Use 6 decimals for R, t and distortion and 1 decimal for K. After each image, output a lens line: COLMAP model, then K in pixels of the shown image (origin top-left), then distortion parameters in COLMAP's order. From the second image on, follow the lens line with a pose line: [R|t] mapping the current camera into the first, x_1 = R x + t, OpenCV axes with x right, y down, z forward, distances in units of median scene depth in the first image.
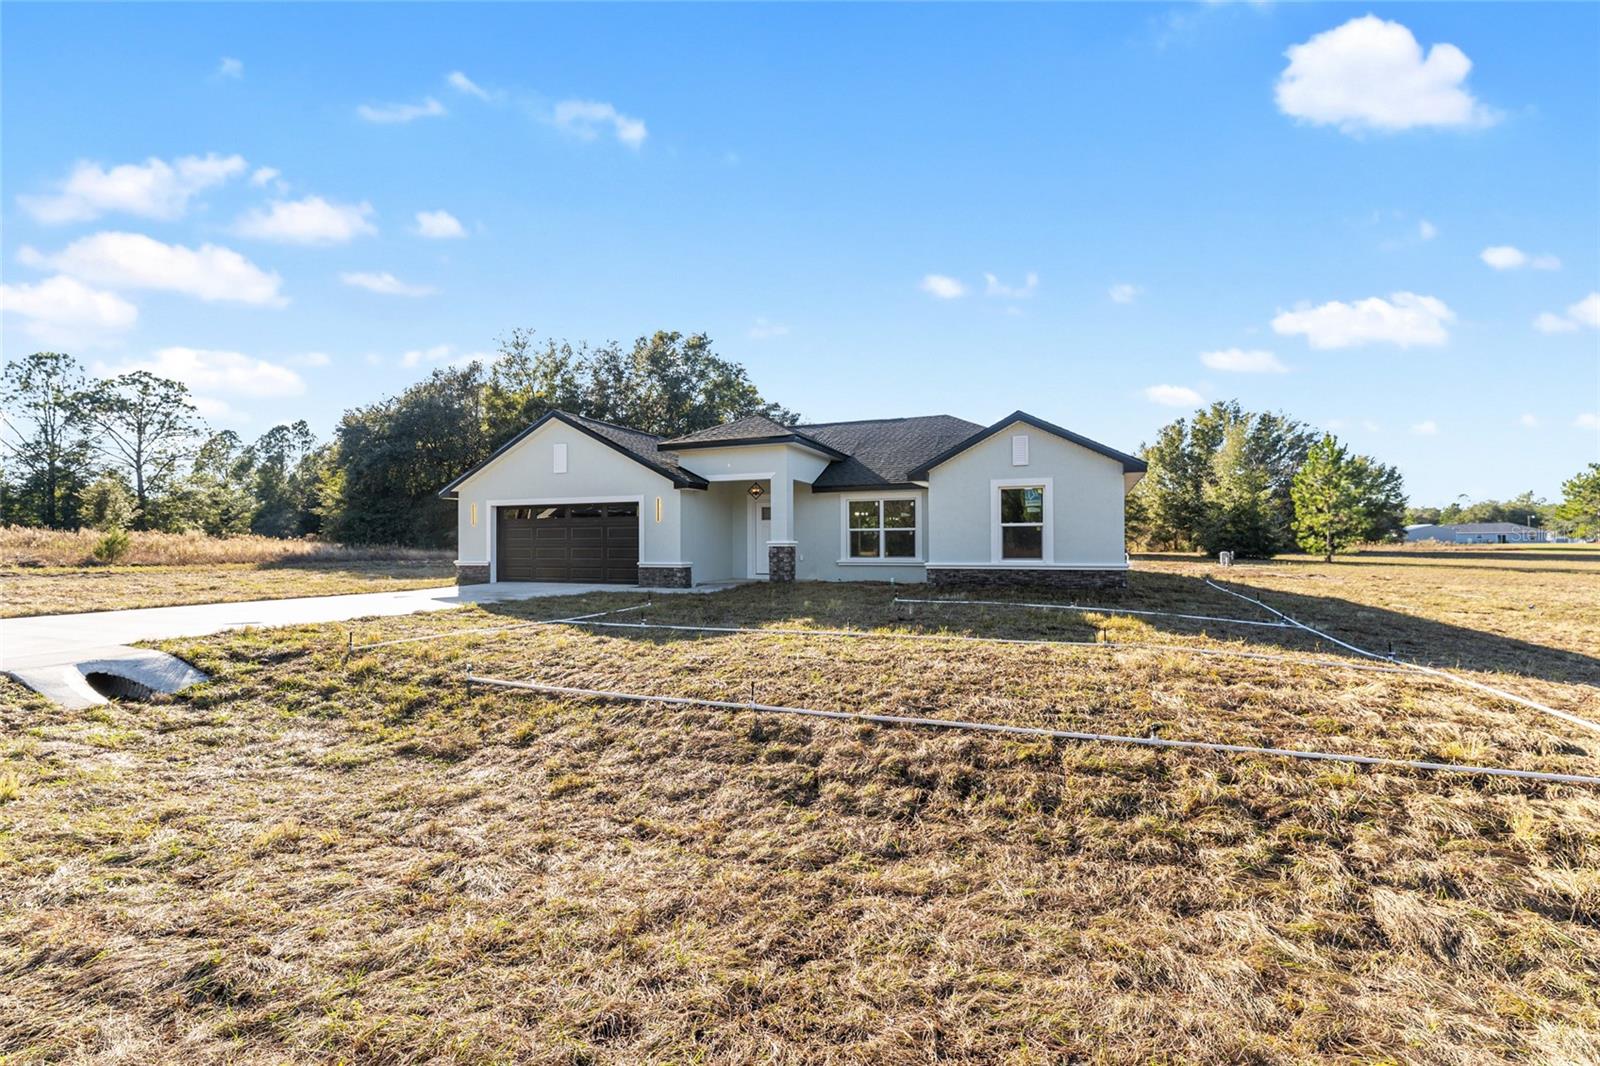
lens RADIAL K [[715.1, 0, 797.4], [0, 715.1, 535.7], [0, 0, 1]] dist [0.000858, 0.000307]
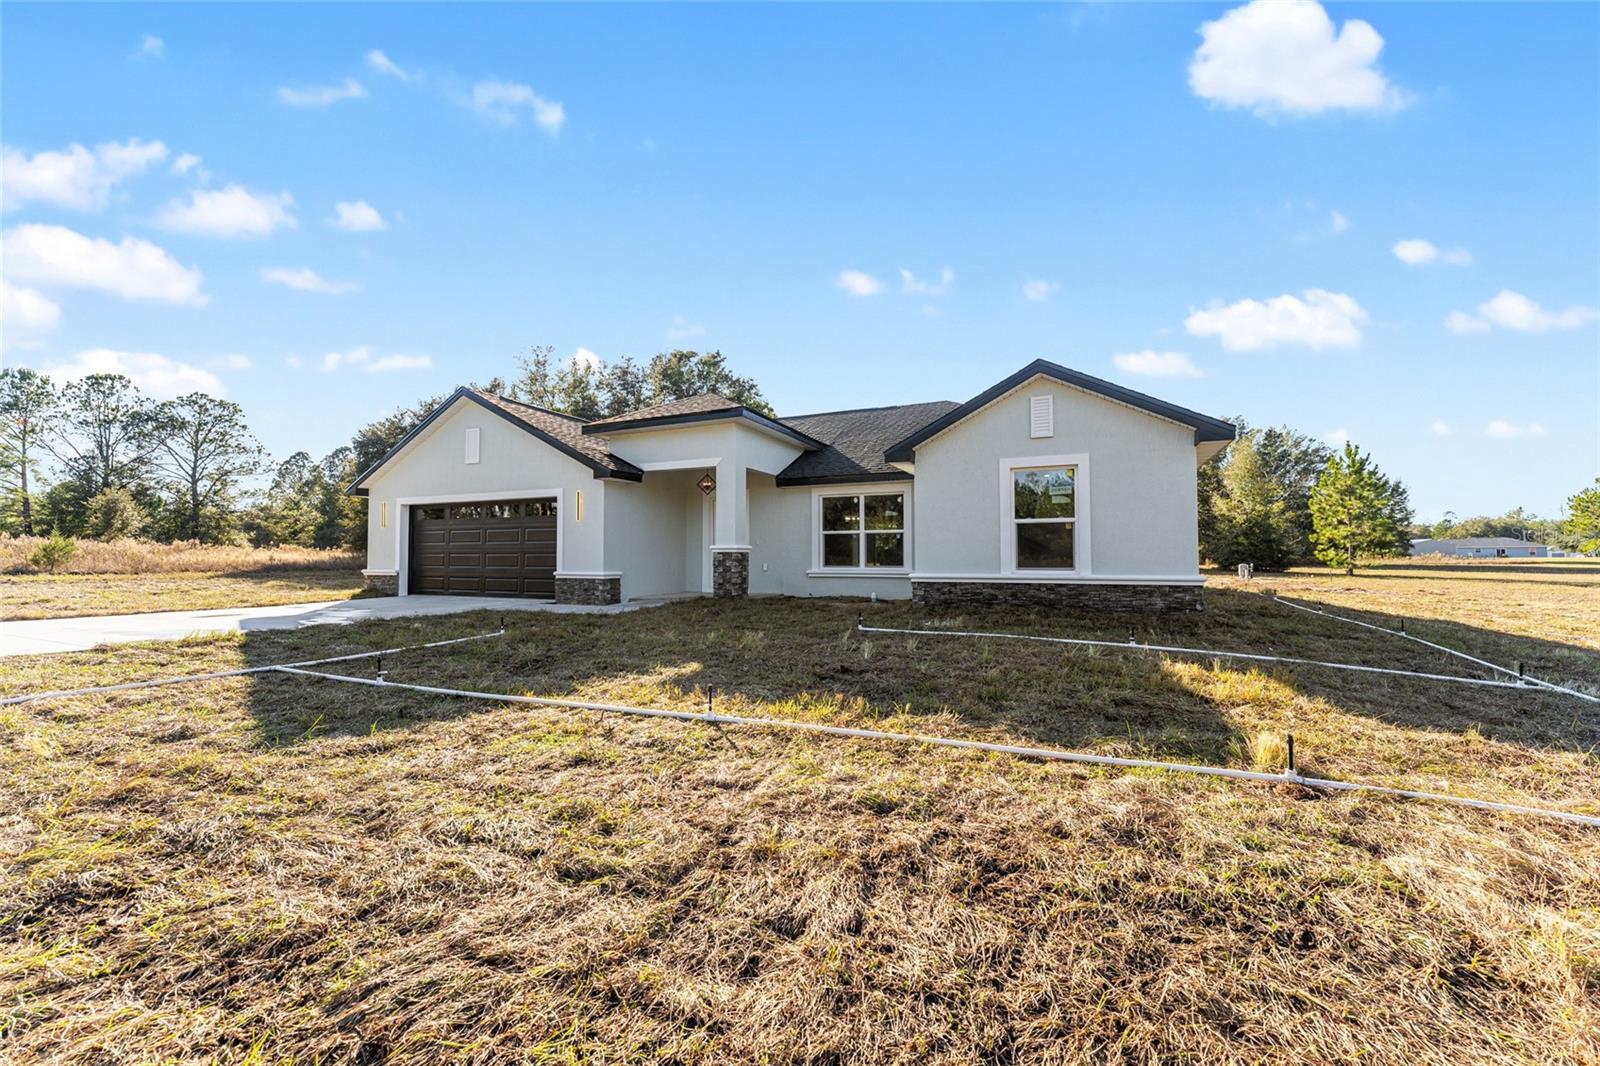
lens RADIAL K [[638.6, 0, 798.5], [0, 638.6, 534.6], [0, 0, 1]] dist [-0.000443, 0.000076]
pose [[0.999143, 0.001112, -0.041383, 0.071722], [-0.002092, 0.999718, -0.023653, 0.010504], [0.041345, 0.023719, 0.998863, 0.266133]]
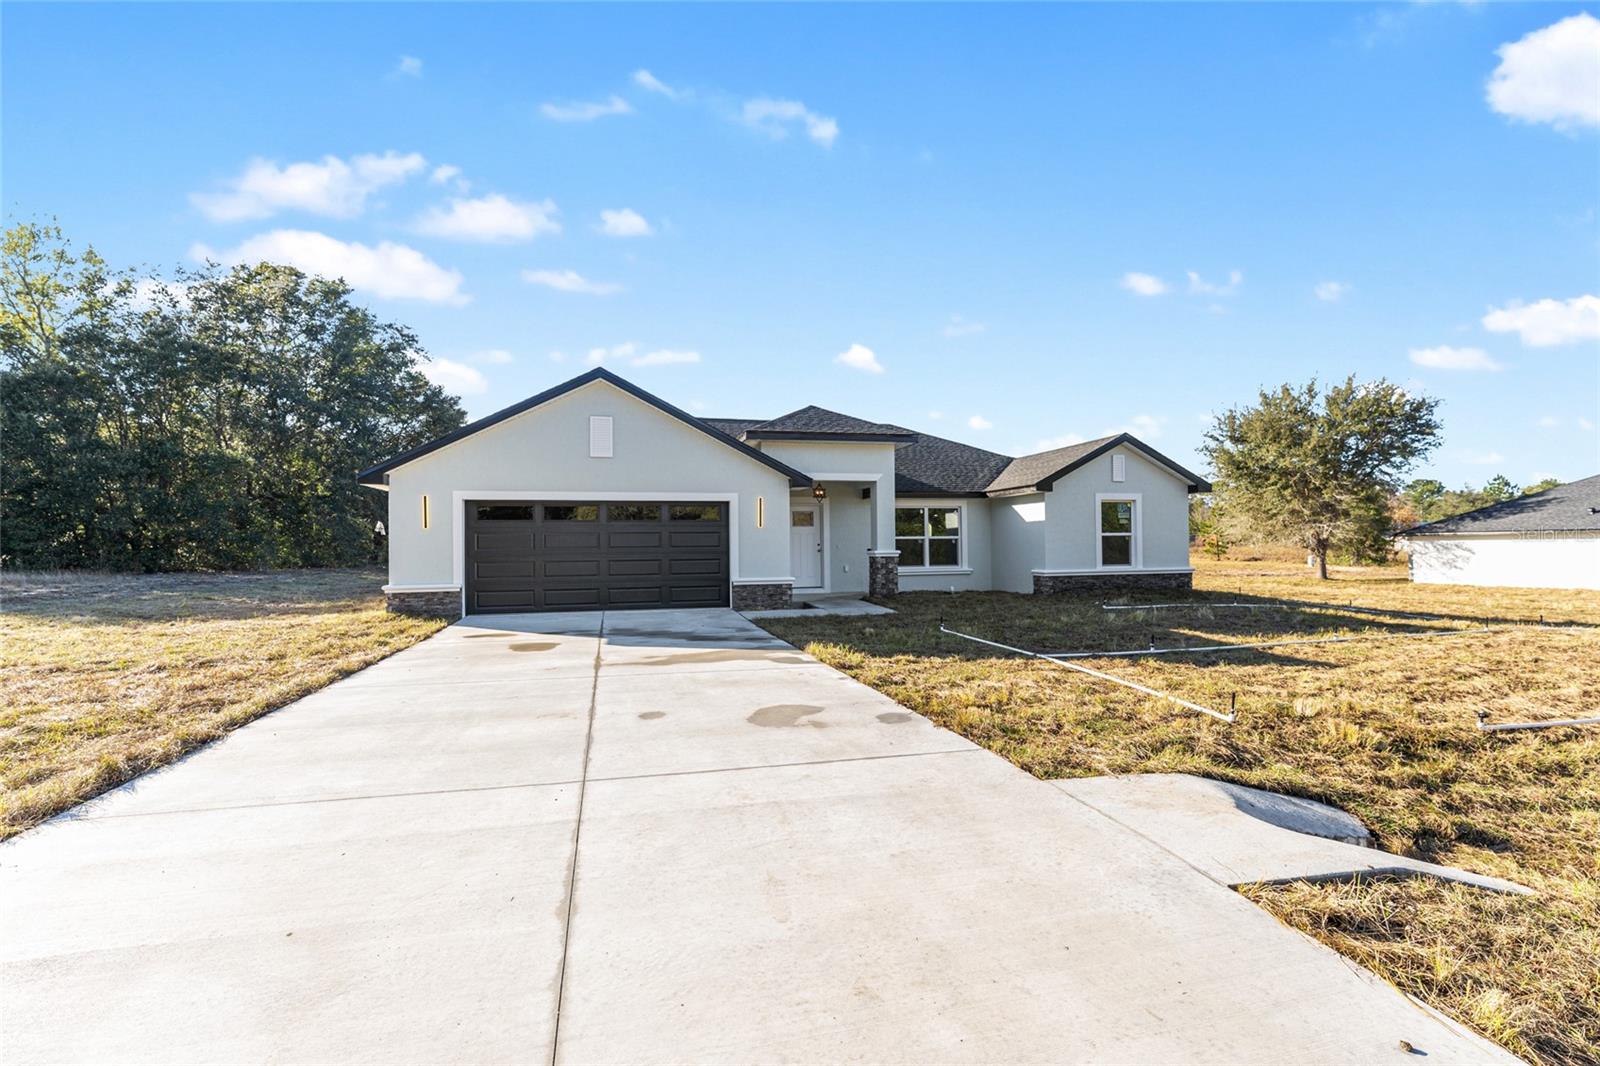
lens RADIAL K [[713.4, 0, 797.1], [0, 713.4, 534.0], [0, 0, 1]] dist [-0.000621, -0.000016]
pose [[0.809066, 0.005974, 0.587687, -0.560108], [0.000388, 0.999943, -0.010700, -0.003278], [-0.587718, 0.008885, 0.809017, 0.293407]]
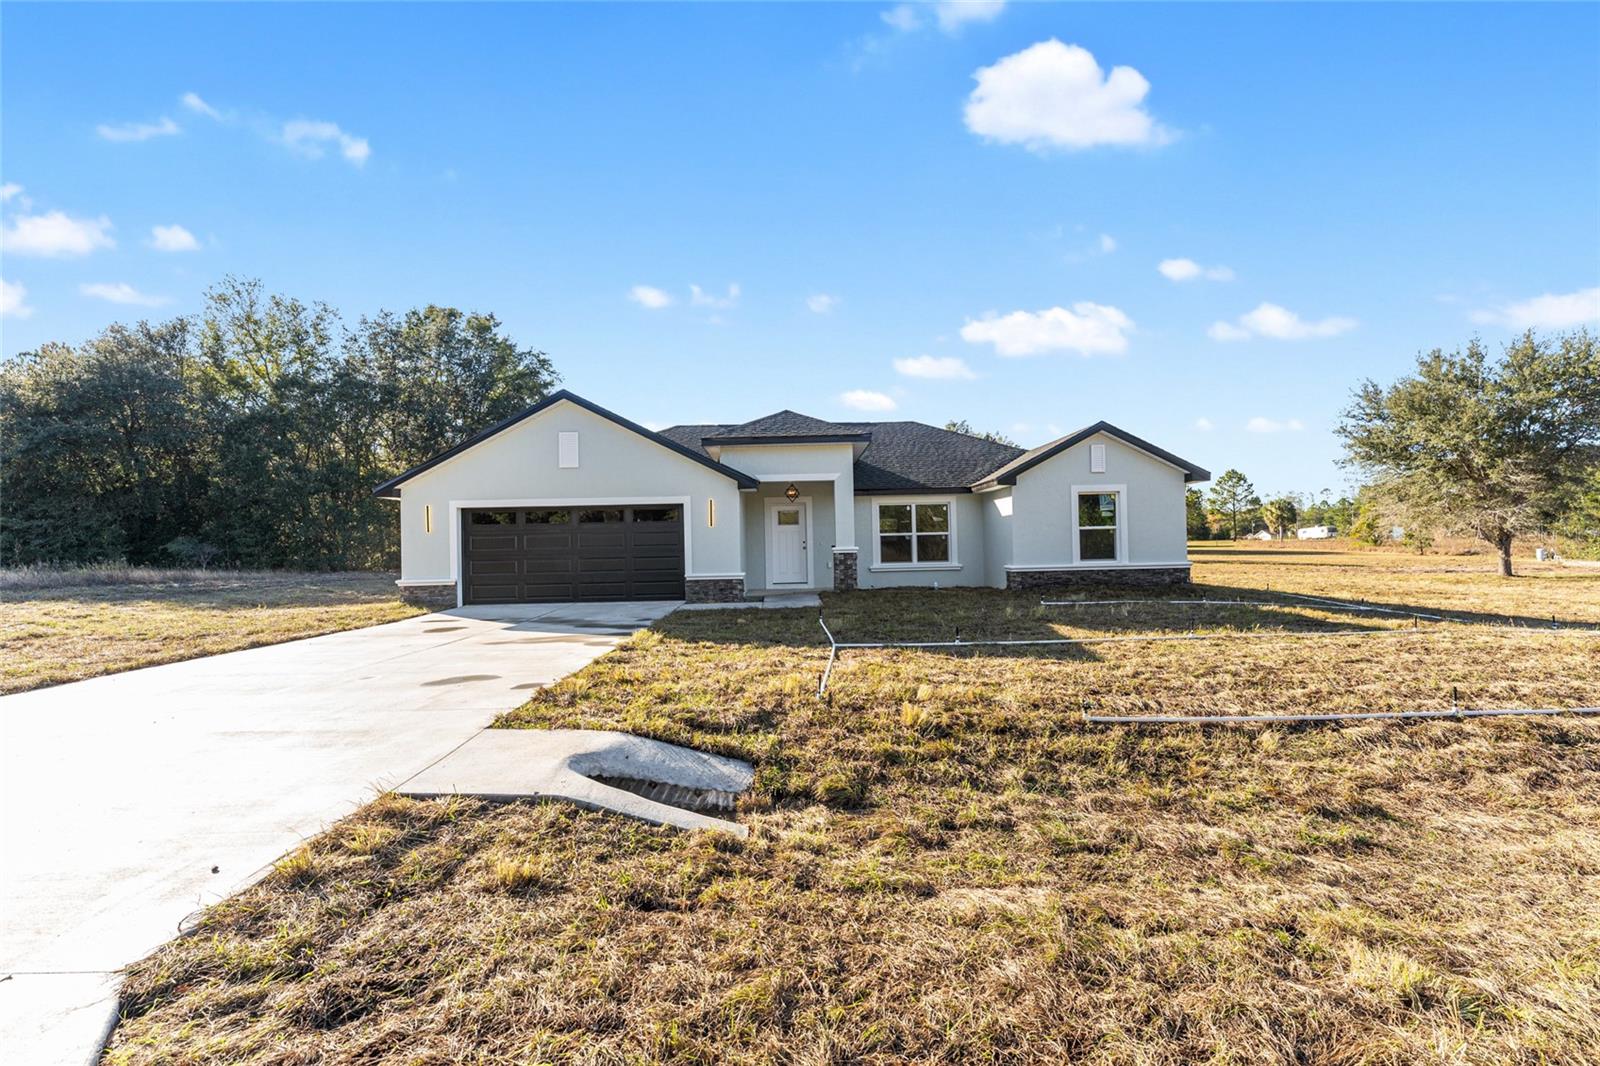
lens RADIAL K [[714.8, 0, 797.8], [0, 714.8, 534.9], [0, 0, 1]] dist [-0.001768, -0.000160]
pose [[0.922024, -0.008261, 0.387045, -0.385249], [0.012551, 0.999885, -0.008557, -0.001089], [-0.386930, 0.012748, 0.922021, 0.141705]]
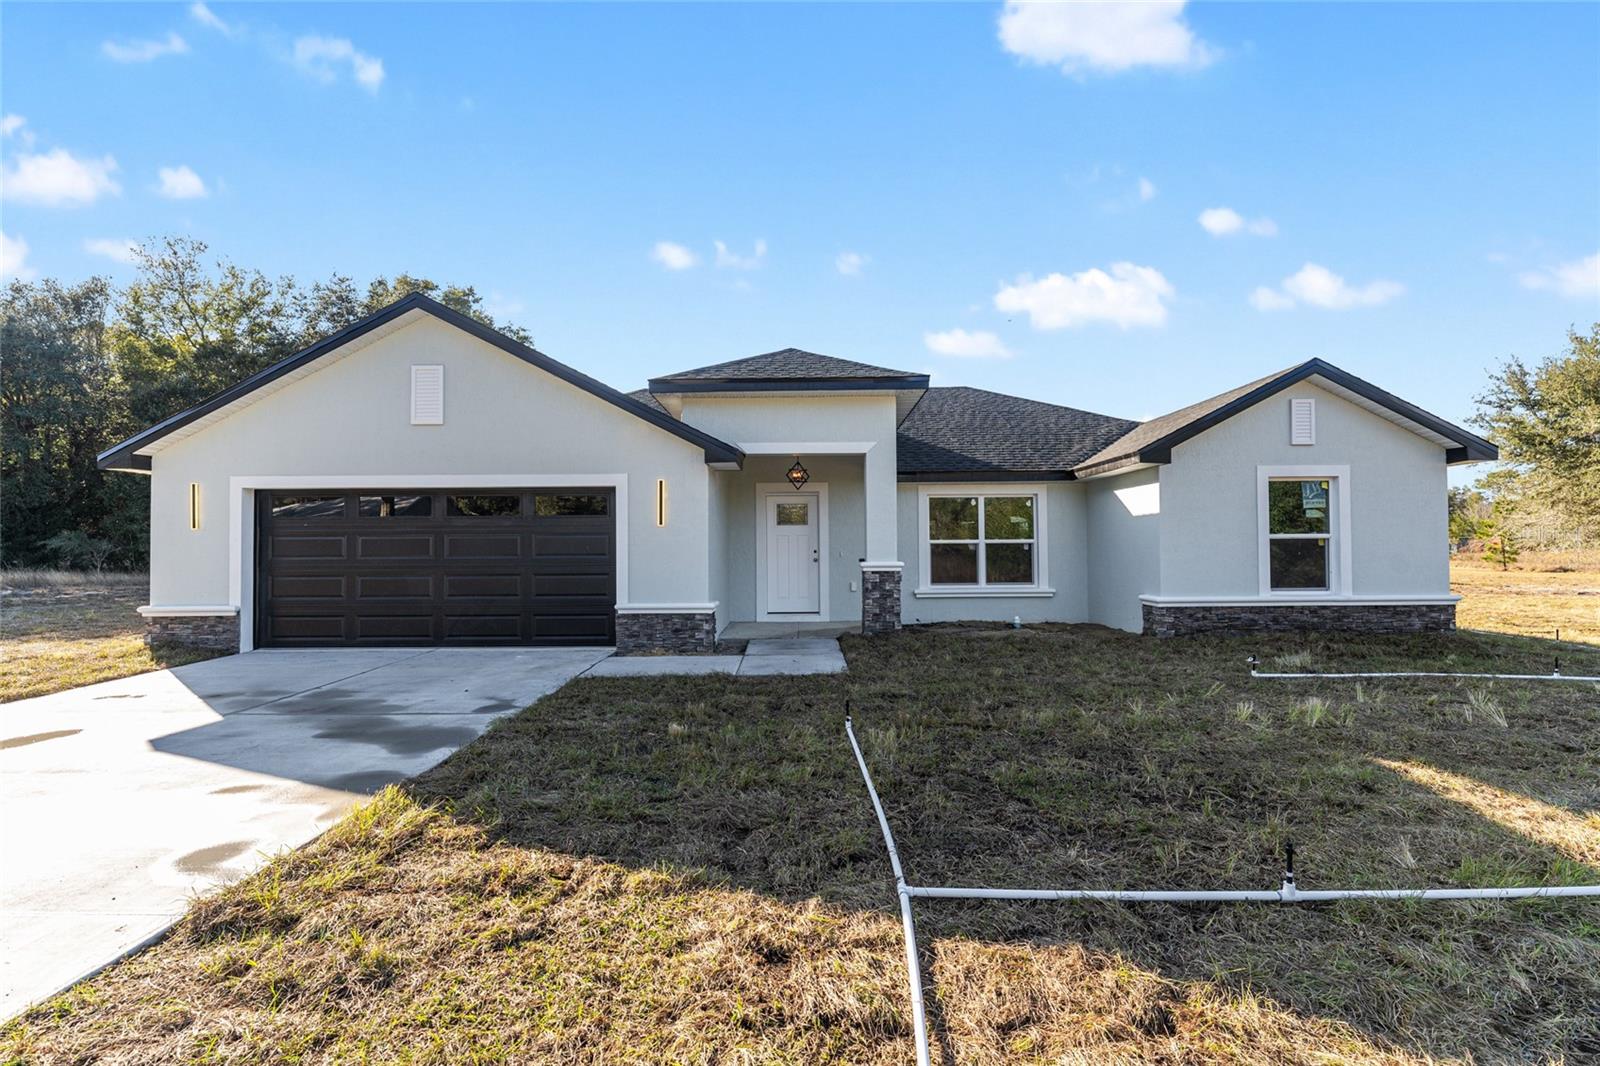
lens RADIAL K [[714.8, 0, 797.8], [0, 714.8, 534.9], [0, 0, 1]] dist [-0.001768, -0.000160]
pose [[0.927826, 0.006343, 0.372960, -0.262986], [-0.001752, 0.999919, -0.012645, -0.005941], [-0.373009, 0.011079, 0.927761, 0.426847]]
